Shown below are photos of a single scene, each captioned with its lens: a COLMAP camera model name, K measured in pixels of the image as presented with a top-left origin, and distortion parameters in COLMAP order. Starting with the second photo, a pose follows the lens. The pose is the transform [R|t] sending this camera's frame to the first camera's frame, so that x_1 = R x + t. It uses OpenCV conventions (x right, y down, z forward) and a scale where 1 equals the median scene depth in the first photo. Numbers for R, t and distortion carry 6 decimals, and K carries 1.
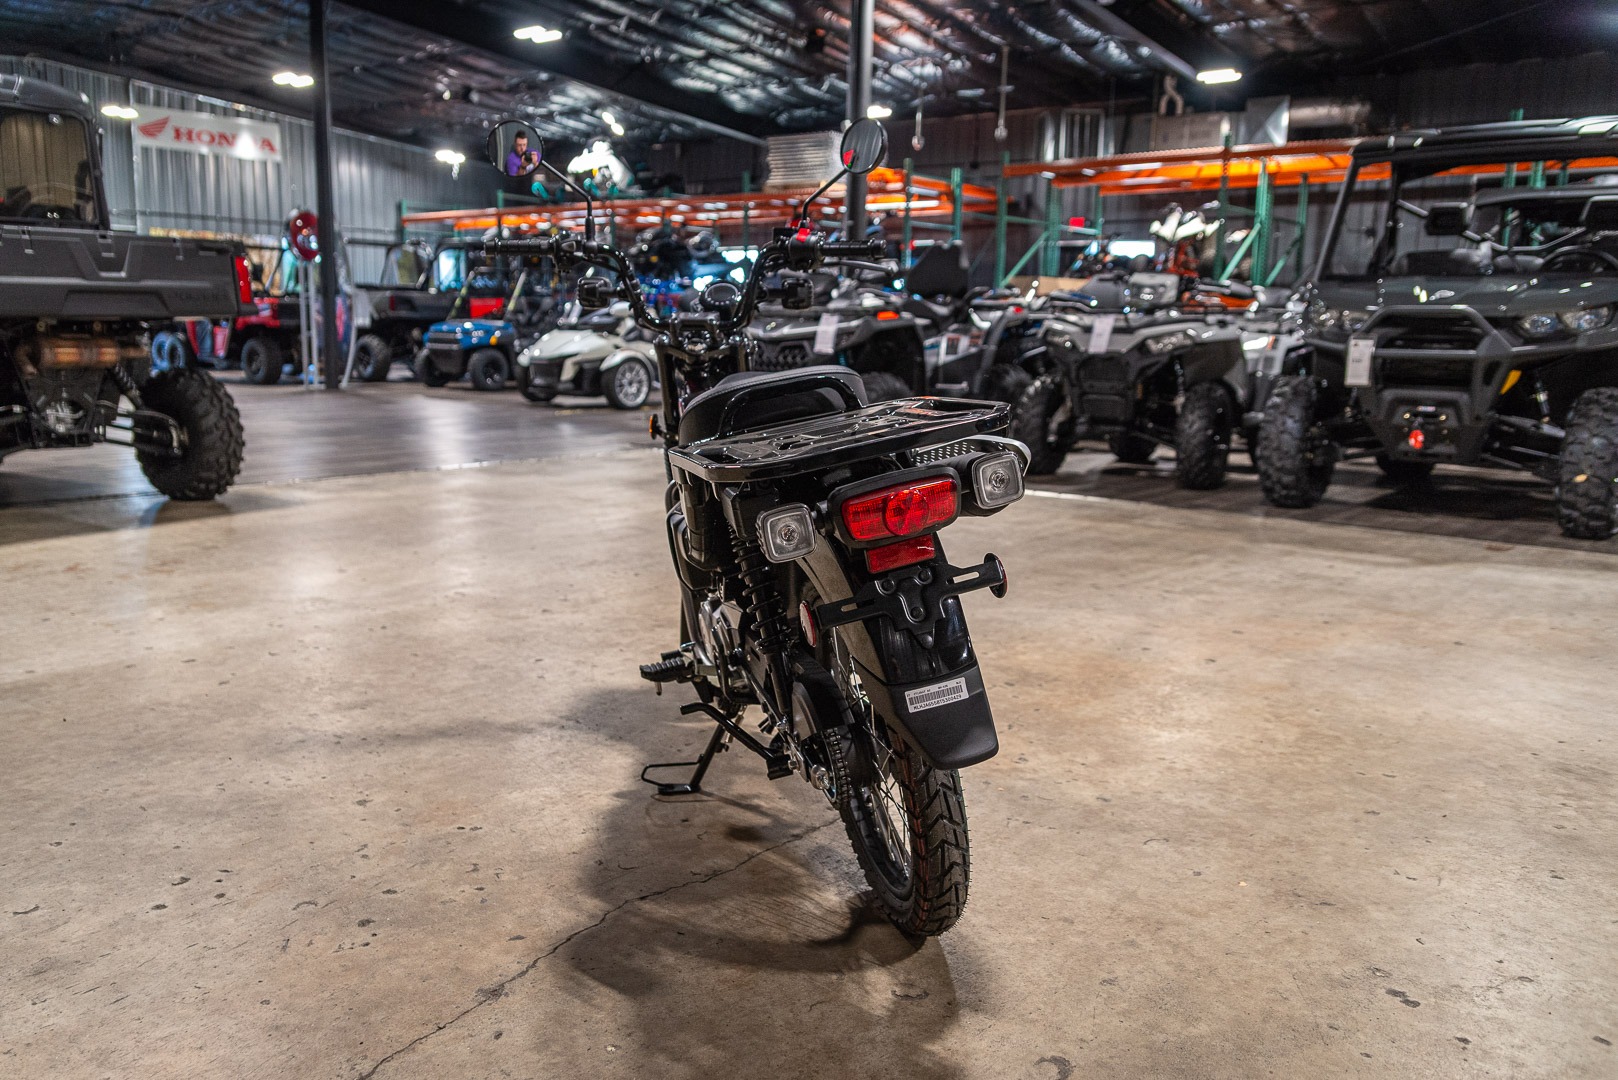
lens RADIAL K [[1275.4, 0, 798.4], [0, 1275.4, 534.0], [0, 0, 1]] dist [0.005800, -0.005611]
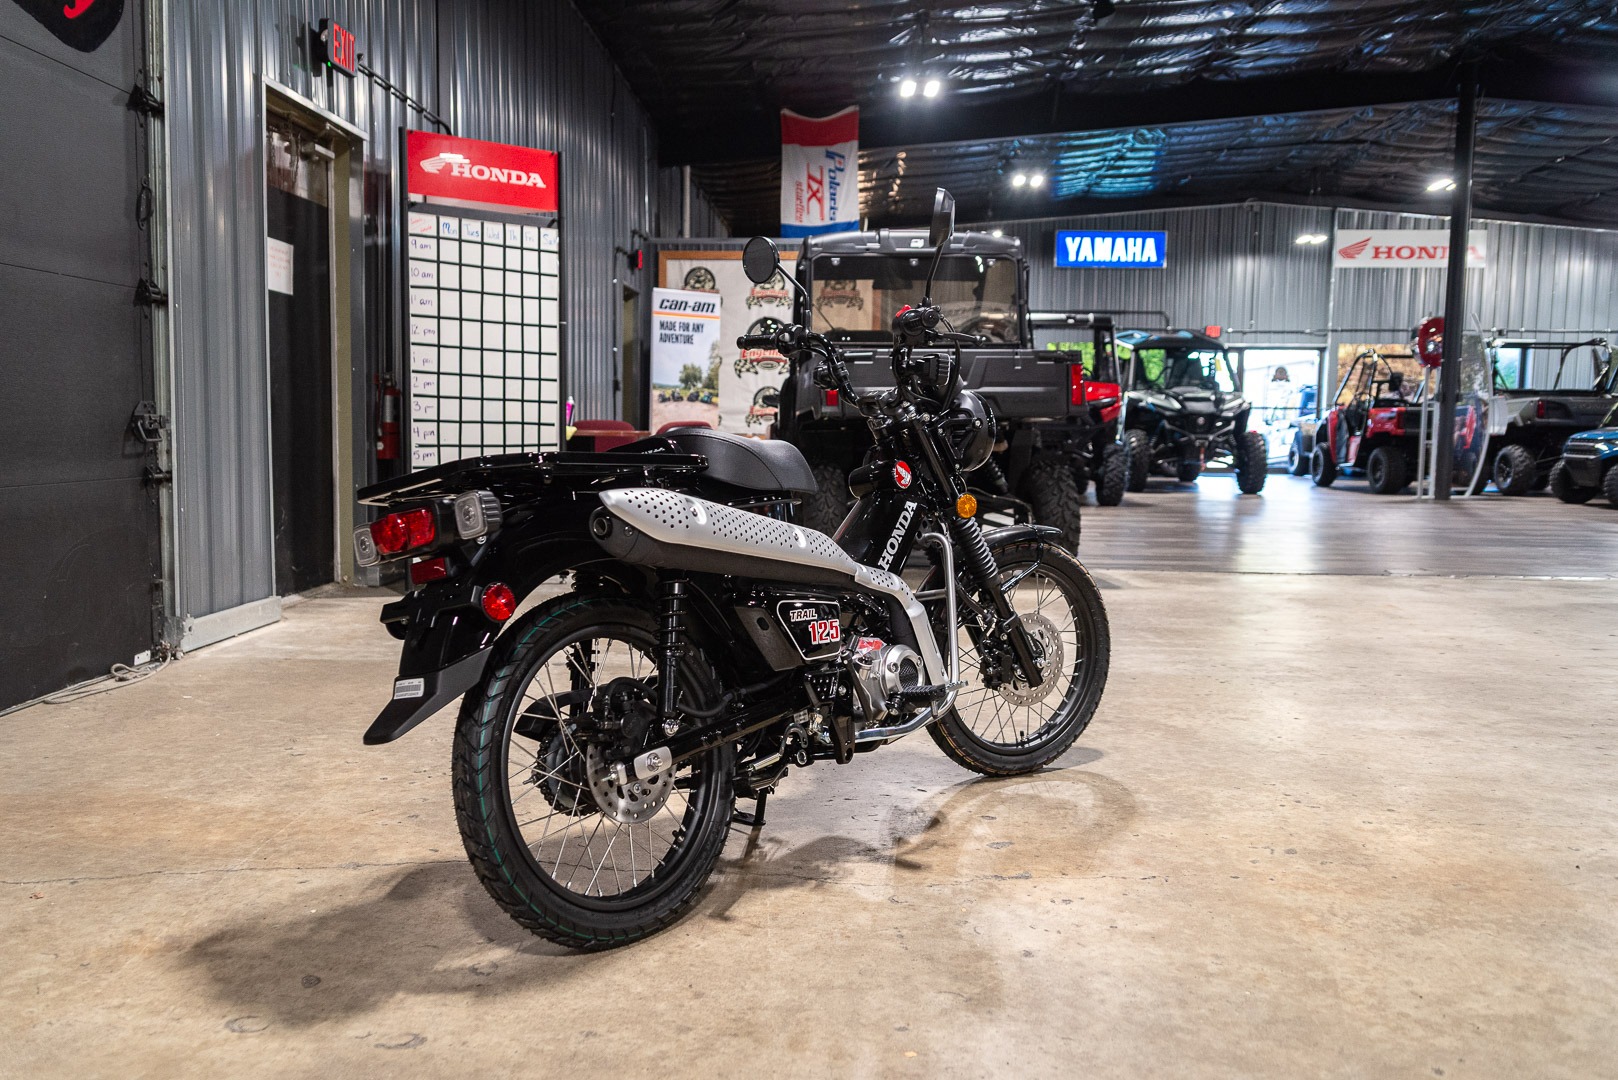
lens RADIAL K [[1284.8, 0, 796.4], [0, 1284.8, 533.3], [0, 0, 1]] dist [0.005535, -0.000759]
pose [[0.584142, 0.057422, -0.809617, 0.731762], [-0.130269, 0.991196, -0.023690, -0.020645], [0.801129, 0.119306, 0.586480, 0.323815]]
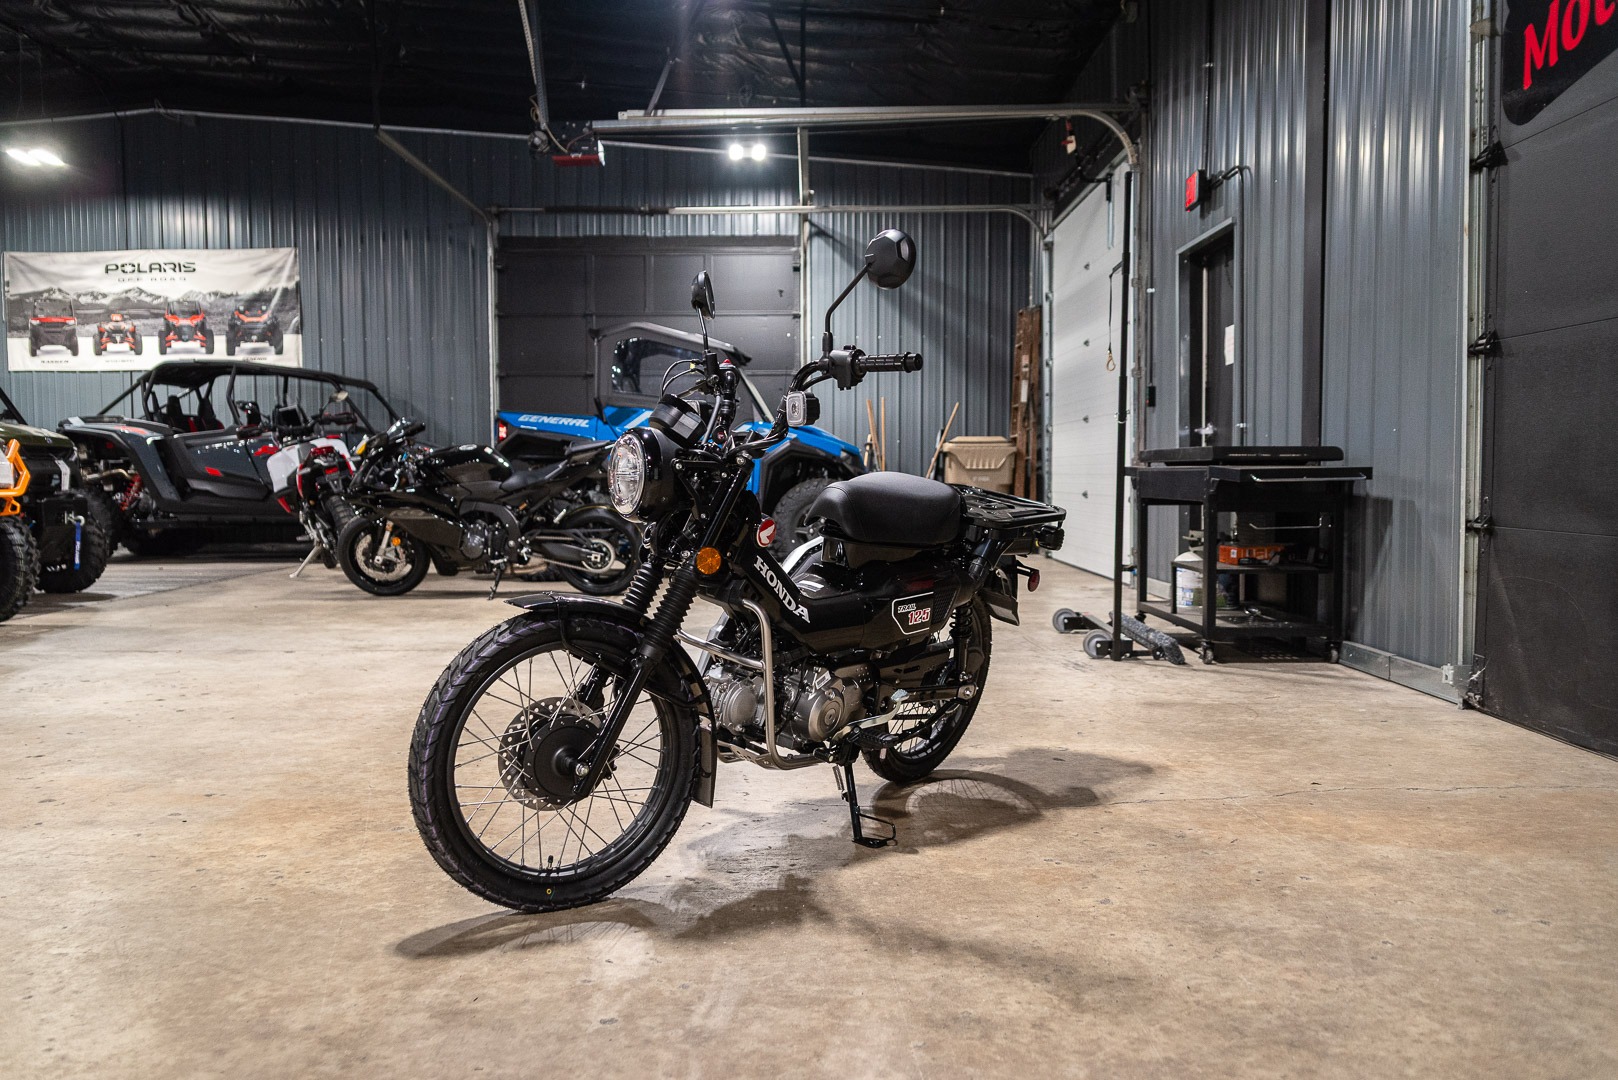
lens RADIAL K [[1284.8, 0, 796.4], [0, 1284.8, 533.3], [0, 0, 1]] dist [0.005535, -0.000759]
pose [[-0.617940, -0.056704, 0.784178, -0.860082], [0.118420, 0.979305, 0.164130, -0.246797], [-0.777256, 0.194285, -0.598437, 1.532525]]
